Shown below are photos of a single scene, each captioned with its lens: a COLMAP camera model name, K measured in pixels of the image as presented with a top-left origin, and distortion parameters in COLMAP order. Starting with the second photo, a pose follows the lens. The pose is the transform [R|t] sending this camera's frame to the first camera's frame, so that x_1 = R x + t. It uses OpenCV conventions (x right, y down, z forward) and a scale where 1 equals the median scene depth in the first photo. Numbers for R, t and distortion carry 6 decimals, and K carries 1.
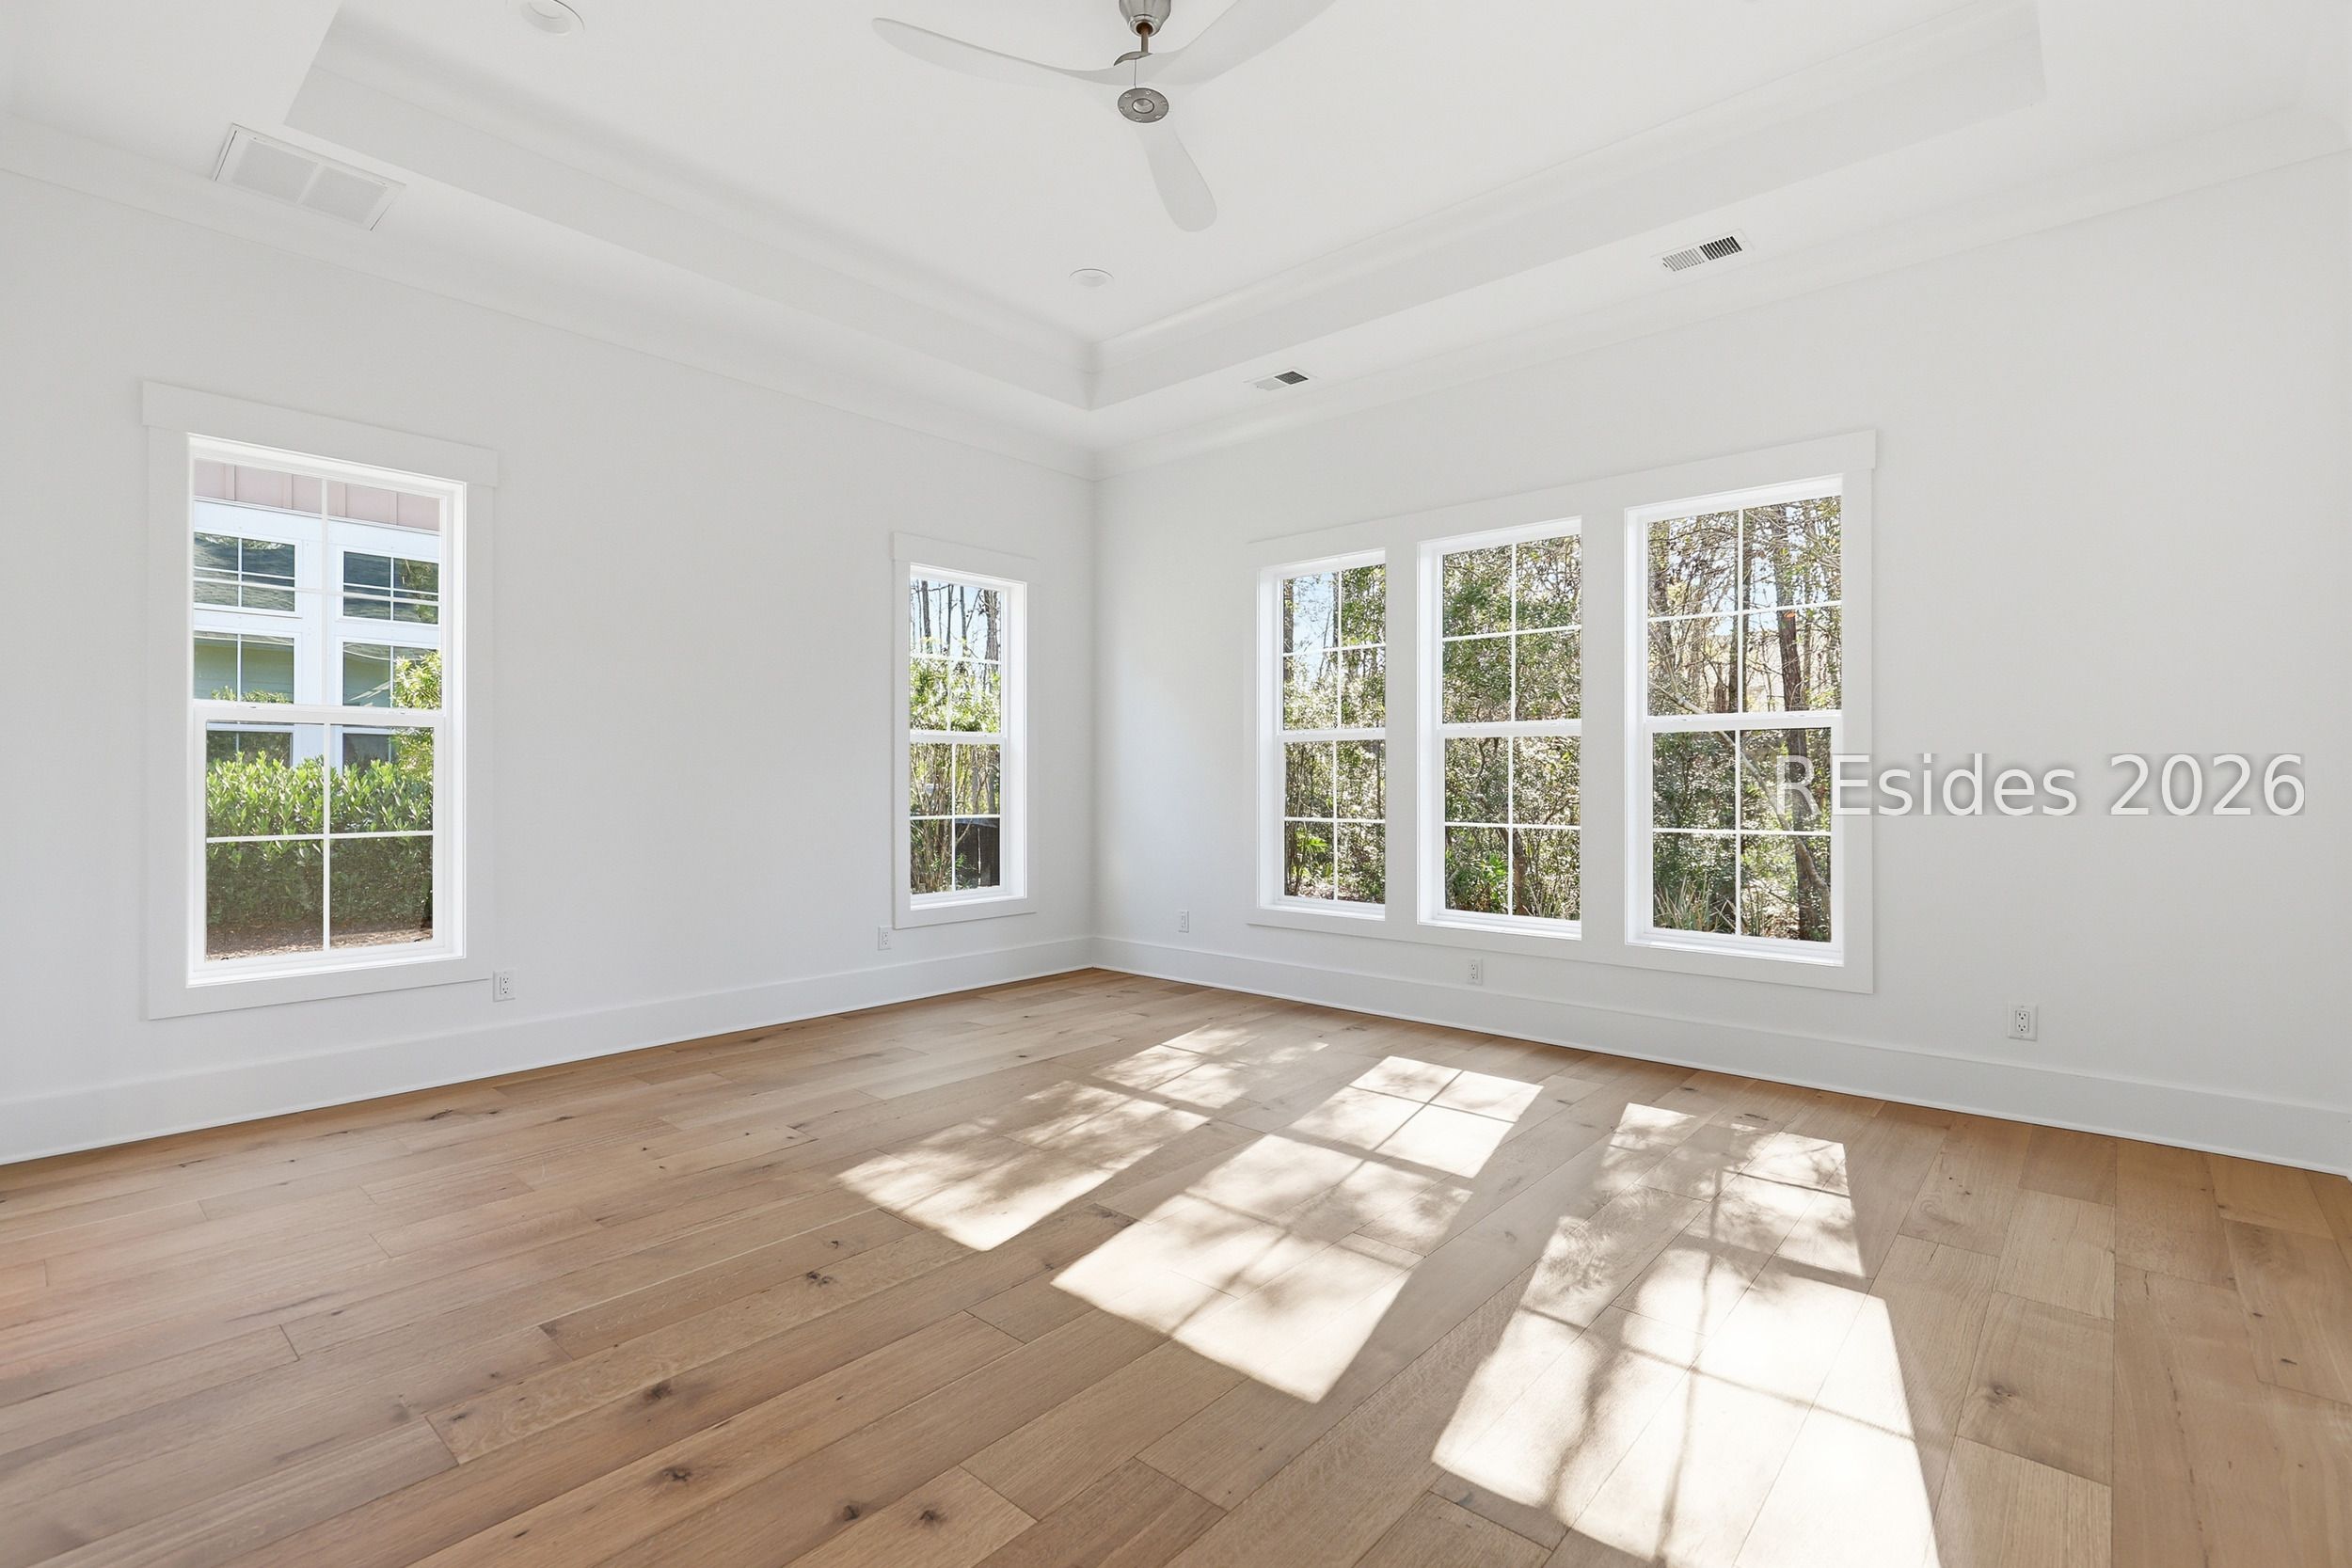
lens RADIAL K [[1081.2, 0, 1186.0], [0, 1081.2, 778.7], [0, 0, 1]] dist [-0.000729, 0.000038]
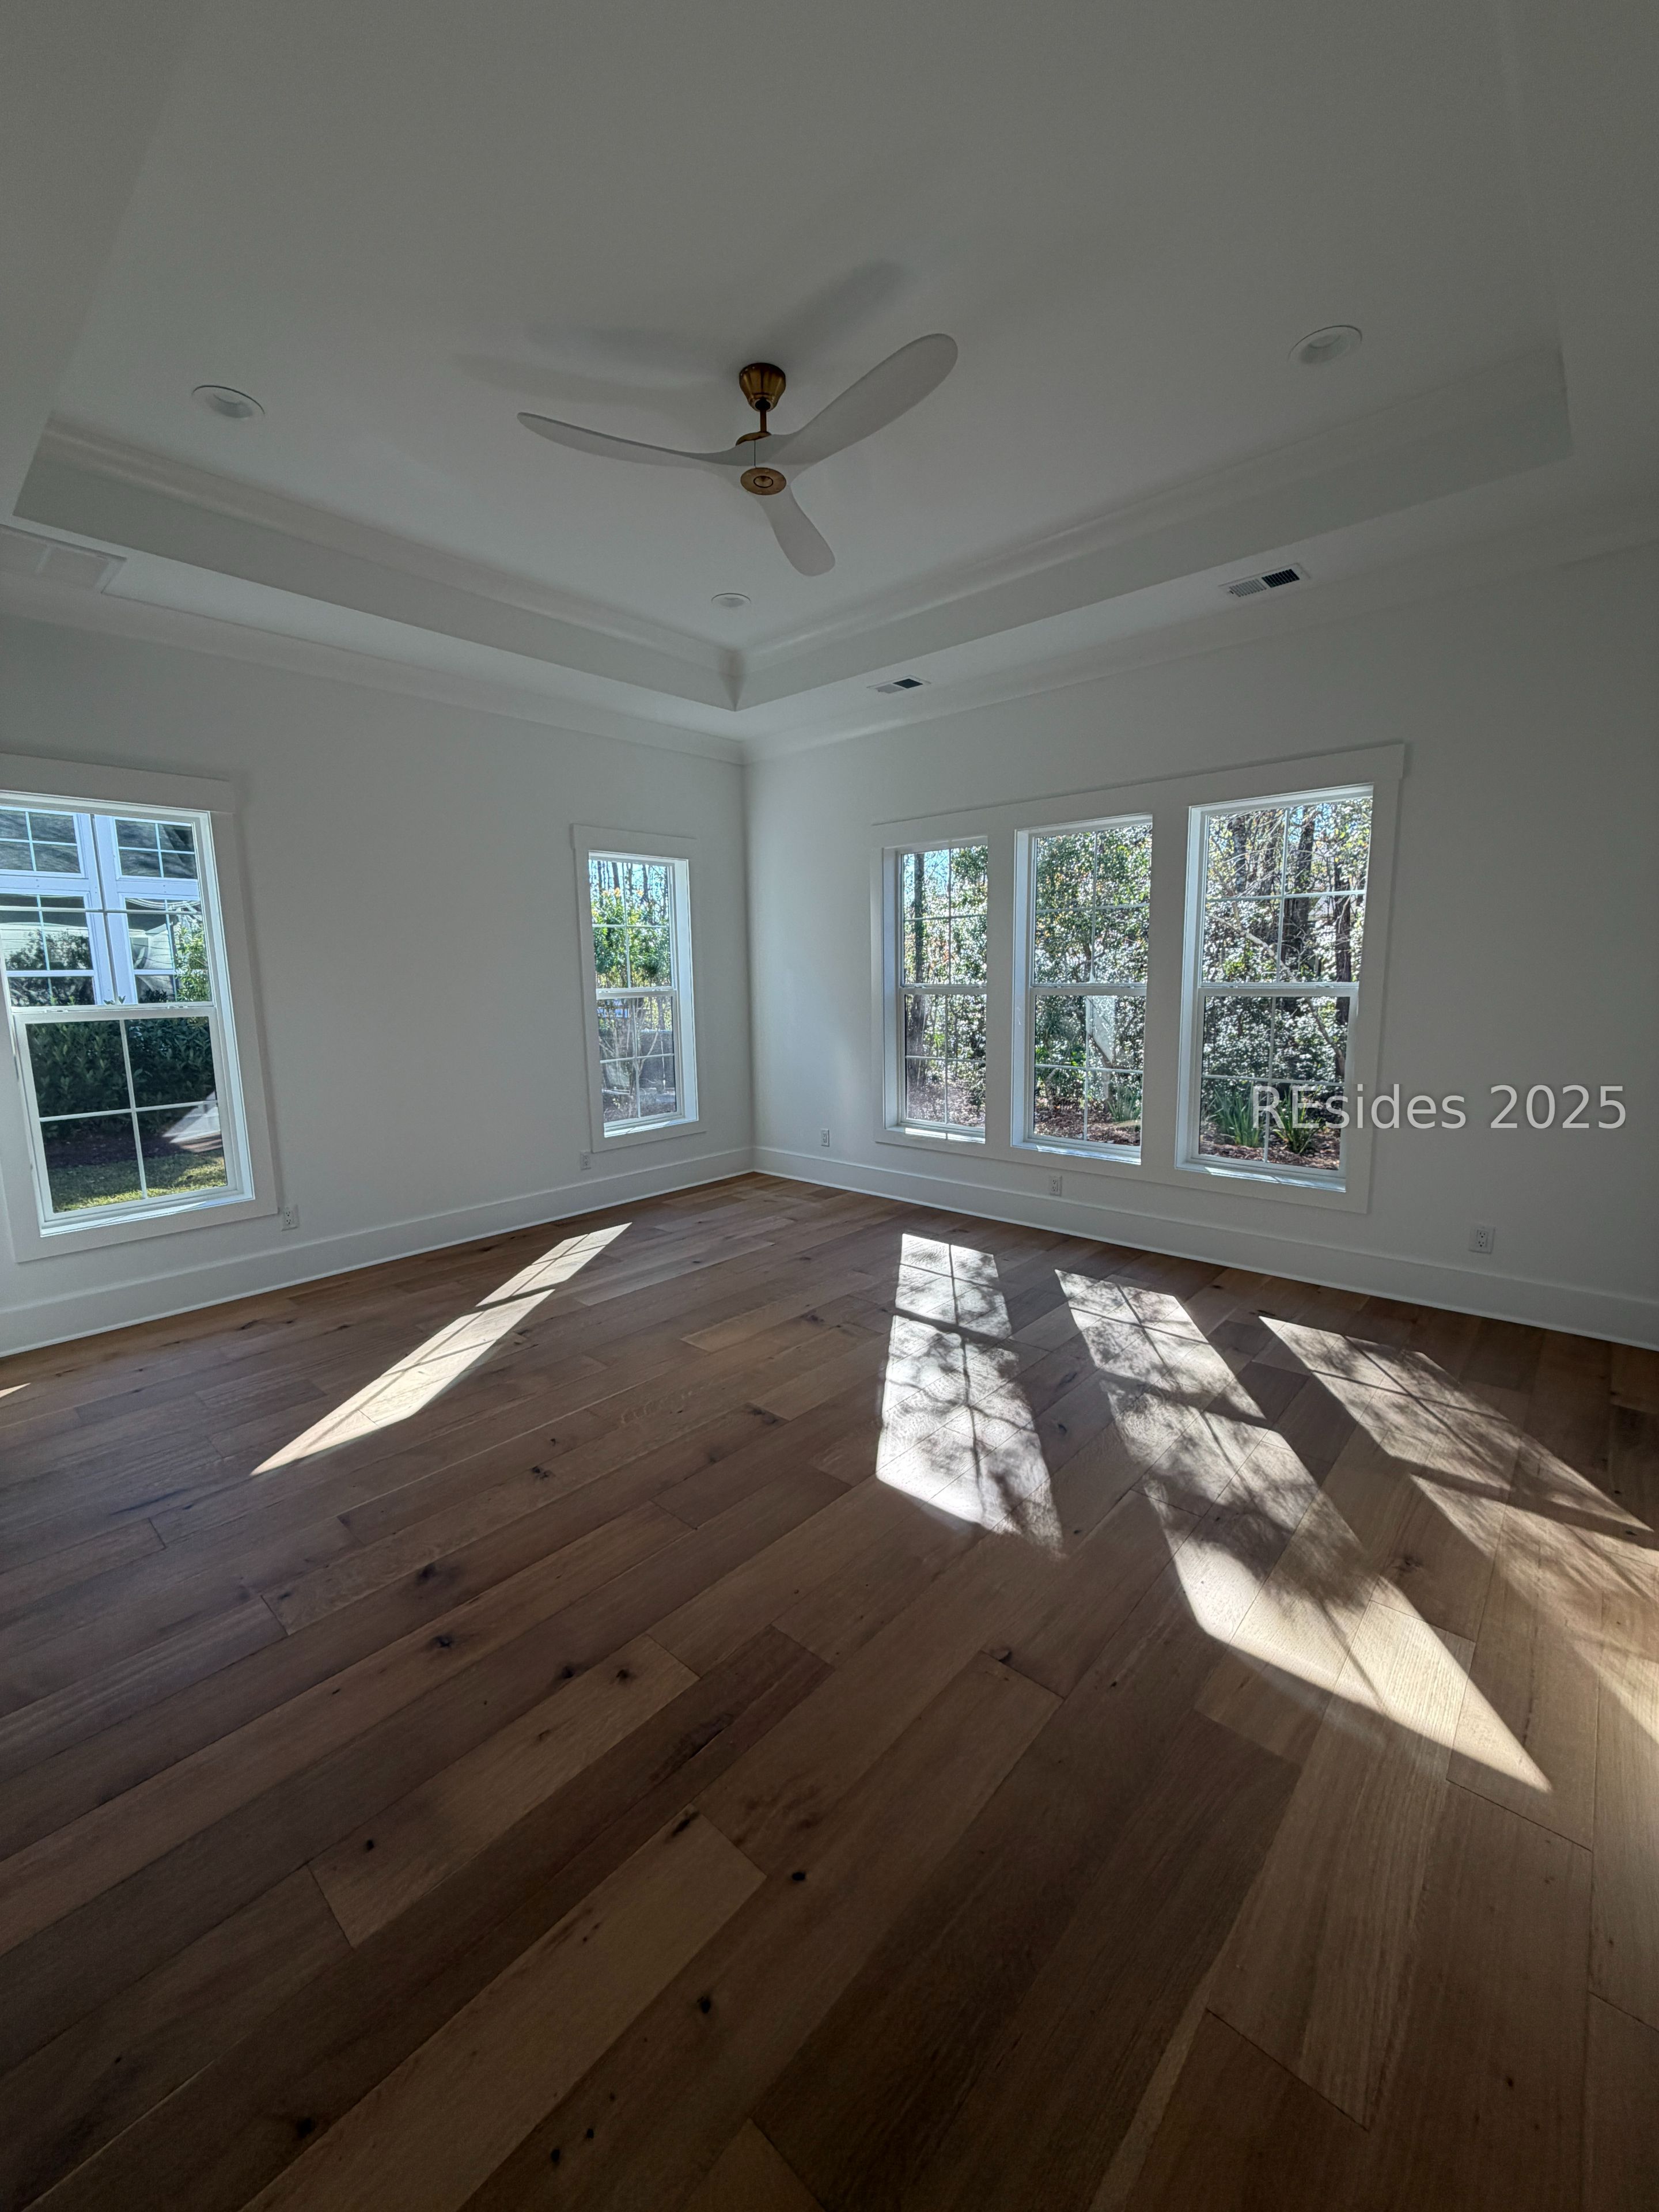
lens RADIAL K [[892.9, 0, 829.5], [0, 892.9, 1106.0], [0, 0, 1]] dist [-0.000791, -0.000176]
pose [[0.999812, -0.015407, -0.011731, 0.031848], [0.017020, 0.988101, 0.152863, -0.125544], [0.009236, -0.153034, 0.988178, -0.018531]]
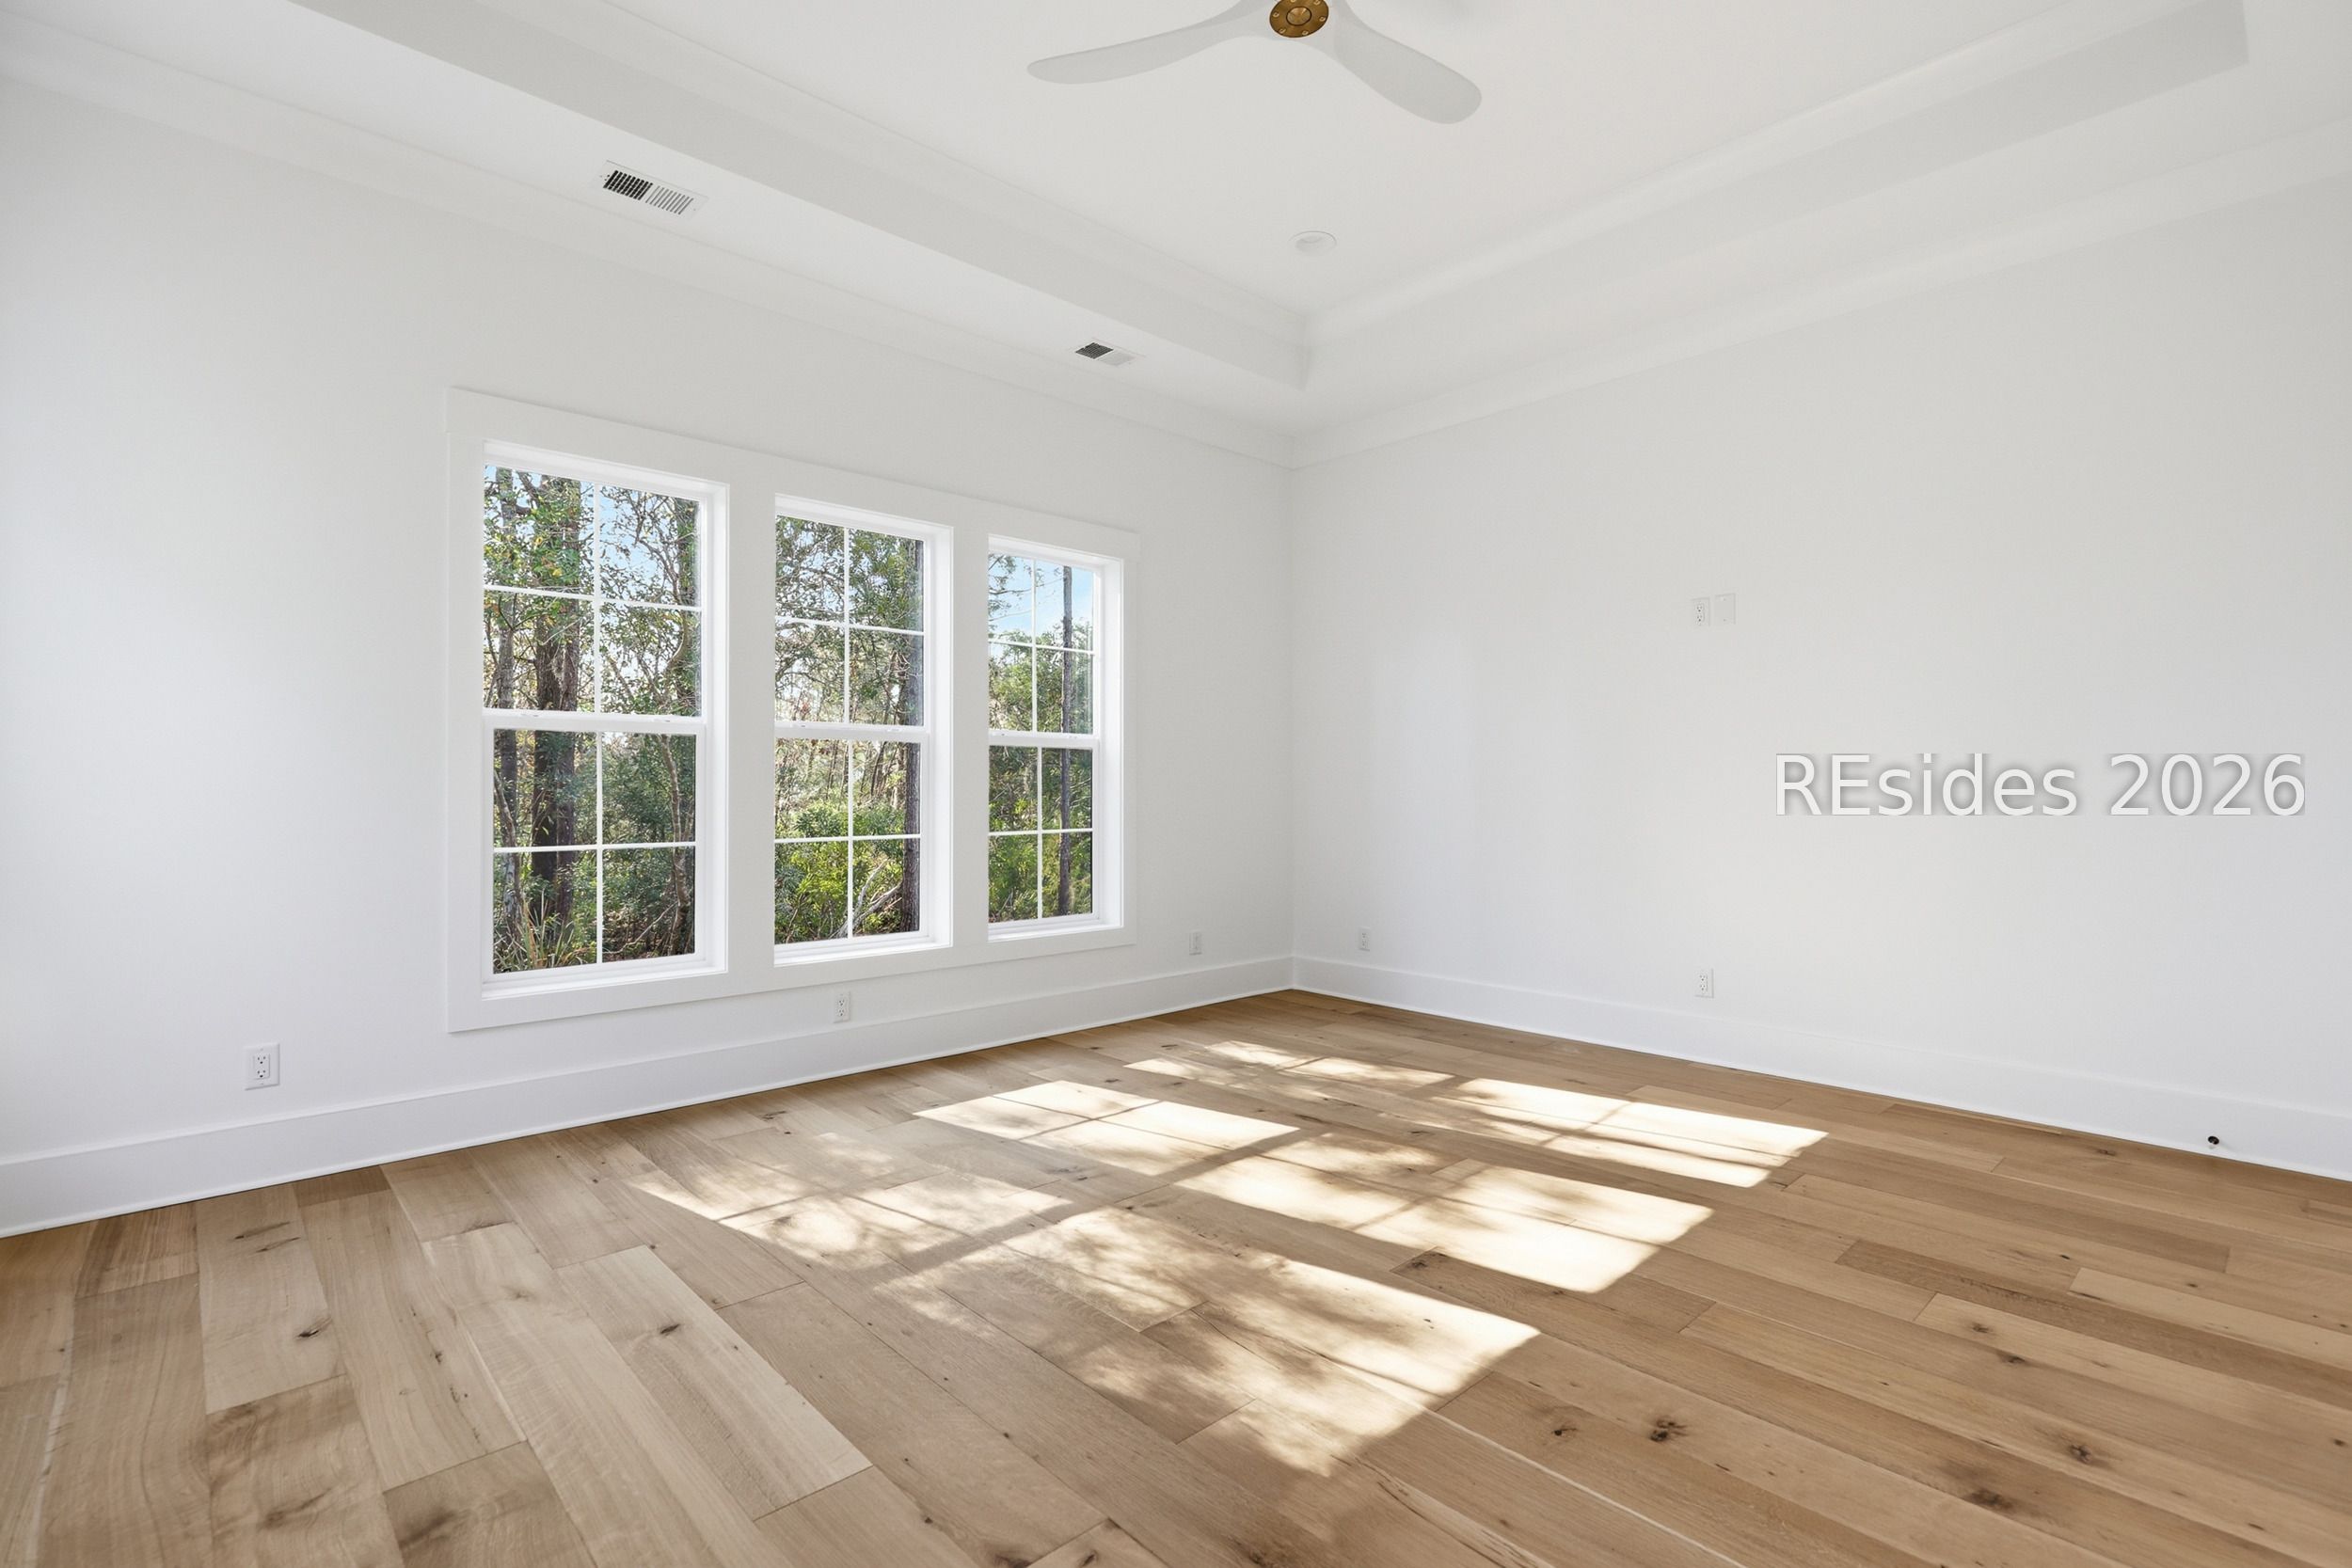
lens RADIAL K [[1081.2, 0, 1186.0], [0, 1081.2, 778.7], [0, 0, 1]] dist [-0.000729, 0.000038]
pose [[0.093377, 0.006673, 0.995608, -0.960283], [-0.002900, 0.999975, -0.006430, -0.004122], [-0.995627, -0.002287, 0.093394, 1.058810]]
